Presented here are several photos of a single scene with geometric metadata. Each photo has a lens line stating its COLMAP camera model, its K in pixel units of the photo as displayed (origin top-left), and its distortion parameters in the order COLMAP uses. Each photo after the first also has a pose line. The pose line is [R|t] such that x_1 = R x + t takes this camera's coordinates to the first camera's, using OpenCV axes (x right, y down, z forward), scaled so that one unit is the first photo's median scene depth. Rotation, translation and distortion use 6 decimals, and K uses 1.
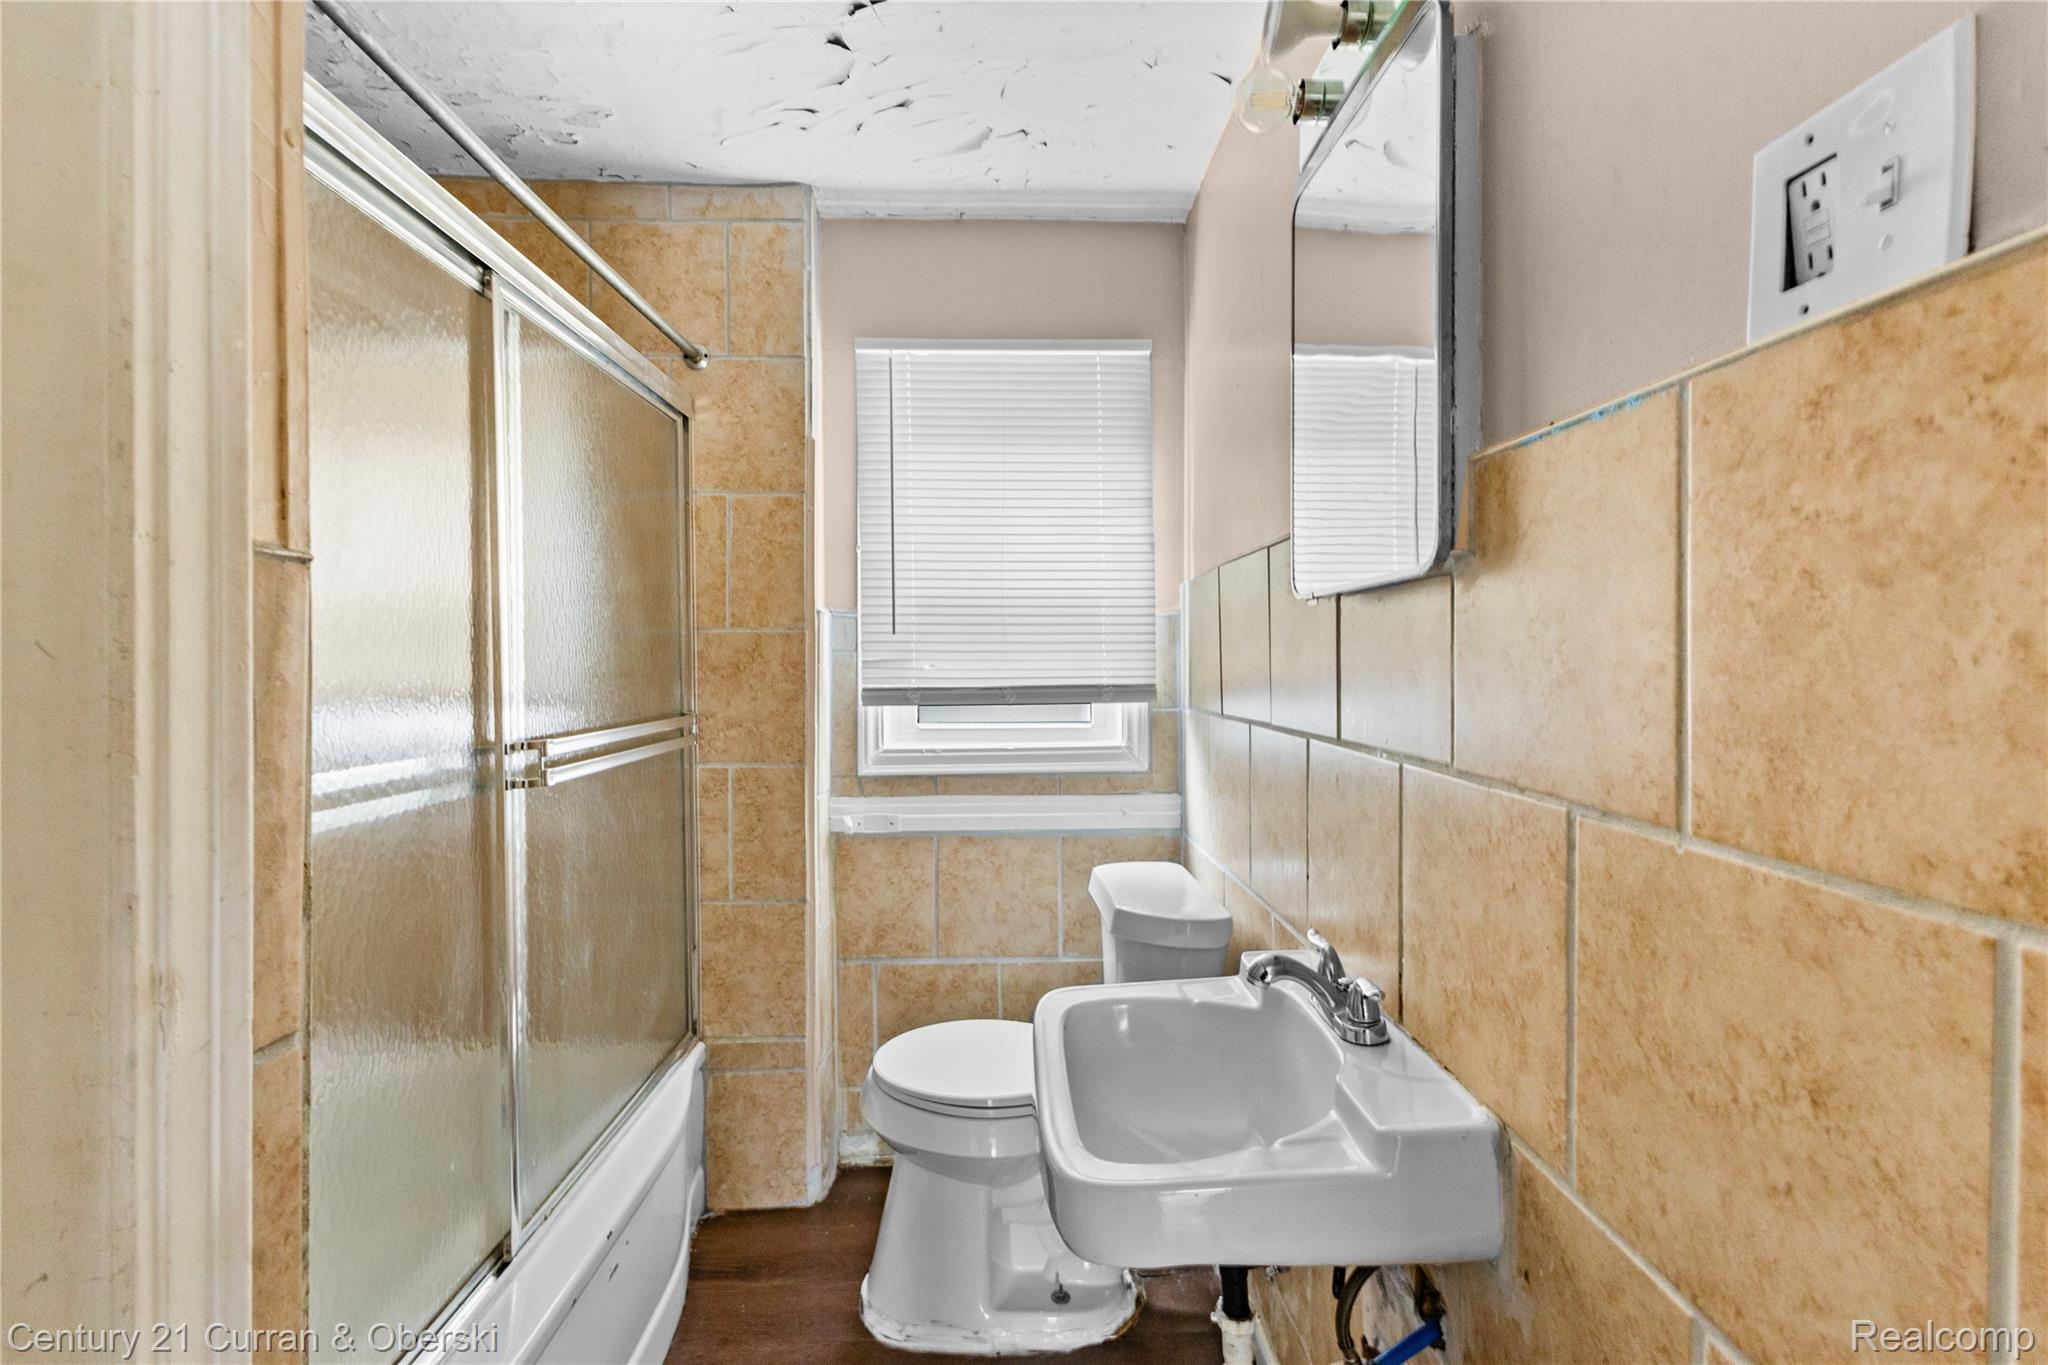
lens RADIAL K [[904.9, 0, 1030.2], [0, 904.9, 684.0], [0, 0, 1]] dist [0.012290, -0.004031]
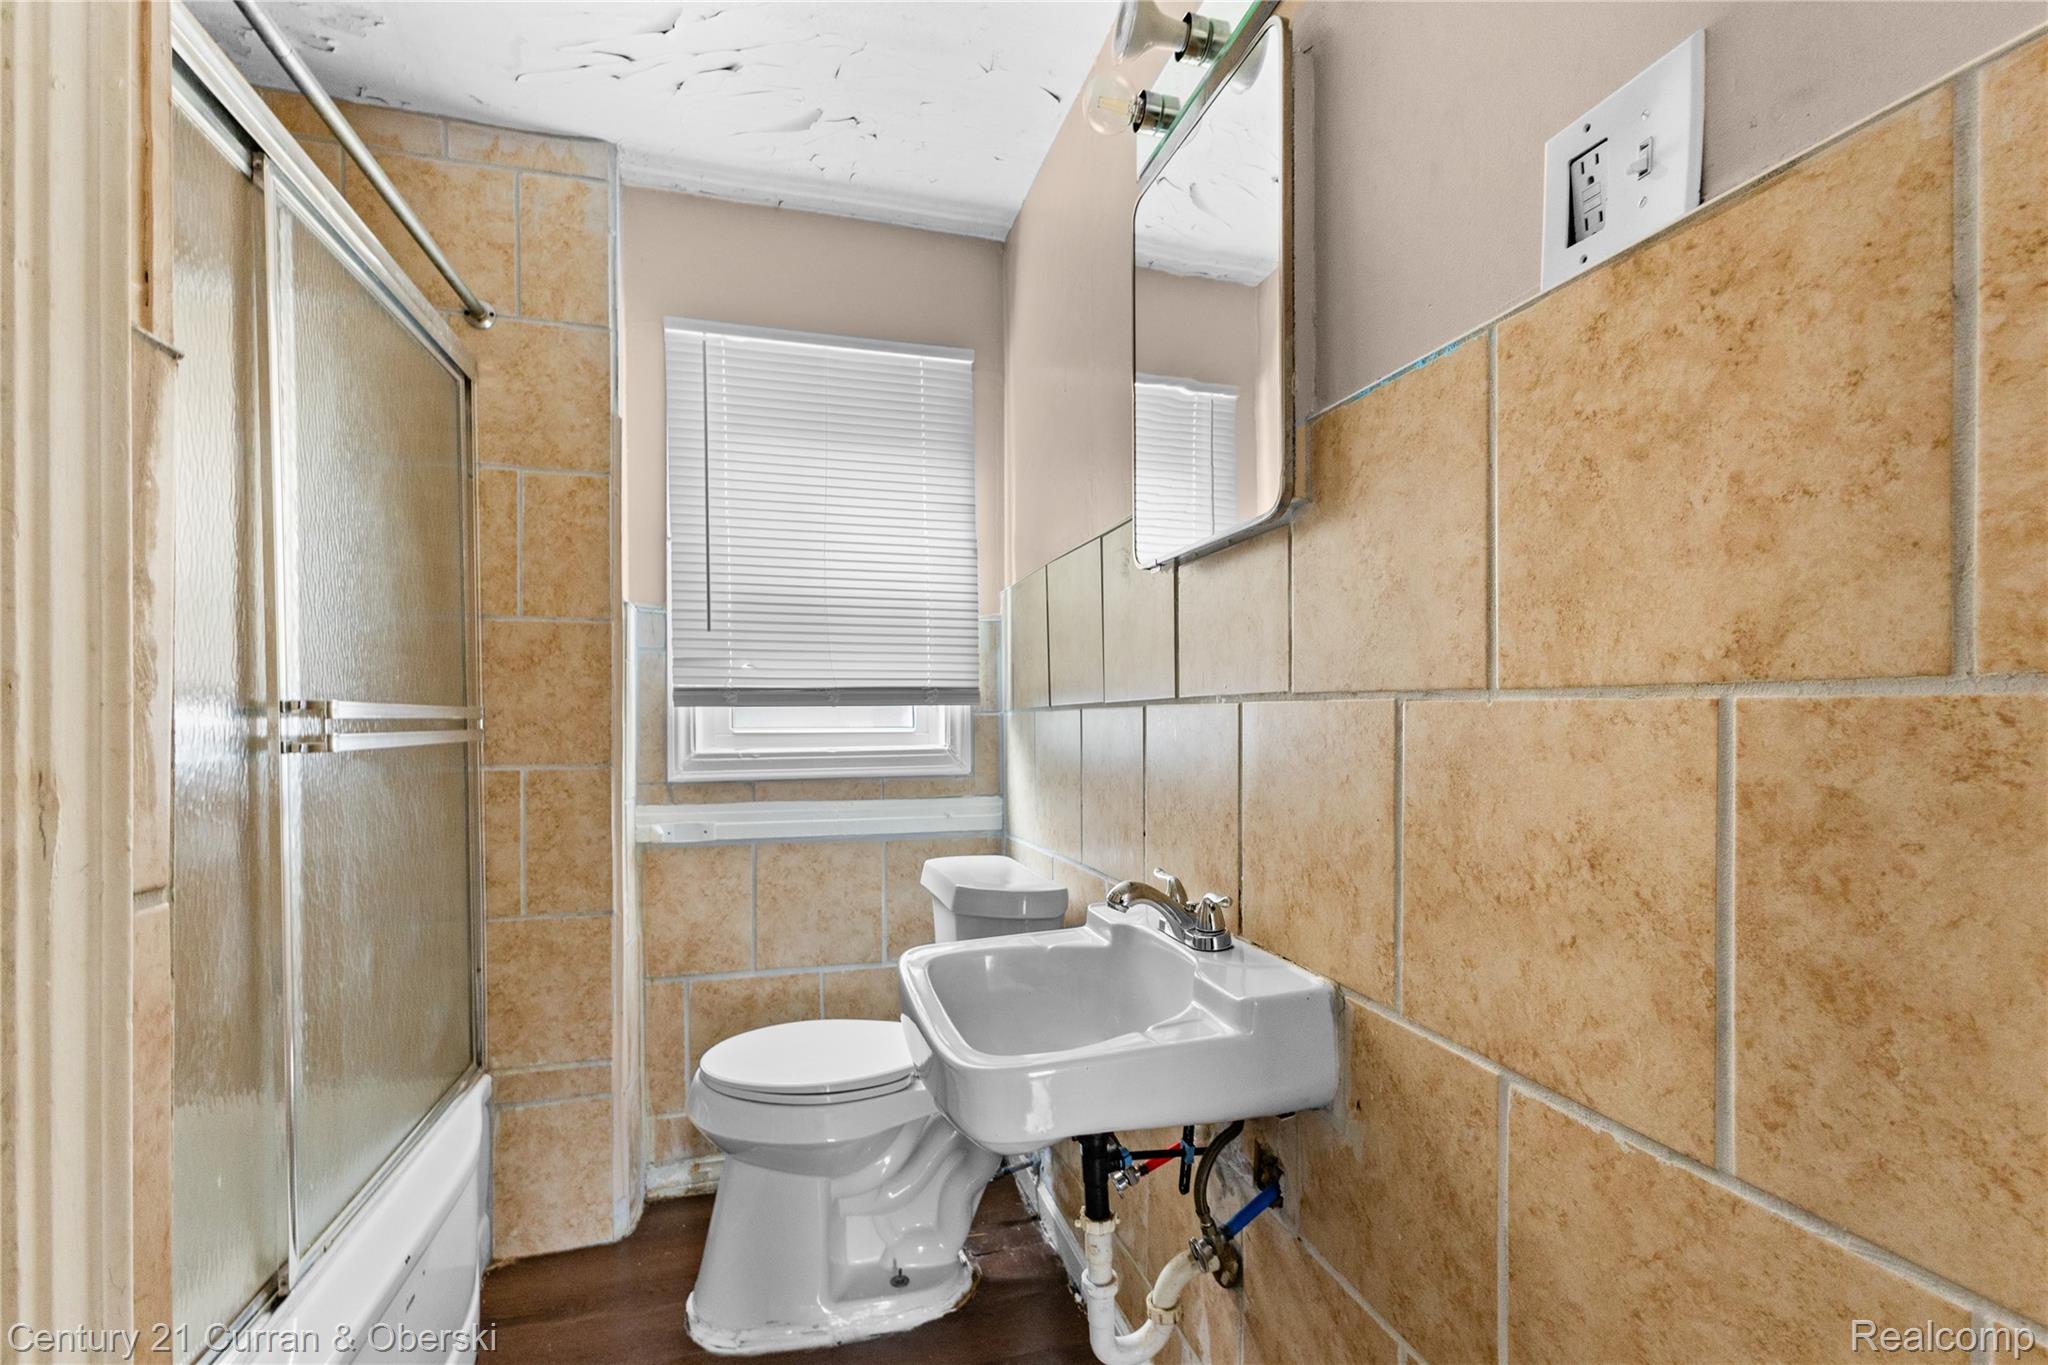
lens RADIAL K [[904.9, 0, 1049.2], [0, 904.9, 719.6], [0, 0, 1]] dist [0.012290, -0.004031]
pose [[0.970068, -0.002750, 0.242819, -0.076763], [0.003510, 0.999990, -0.002699, 0.091343], [-0.242809, 0.003471, 0.970068, -0.026692]]
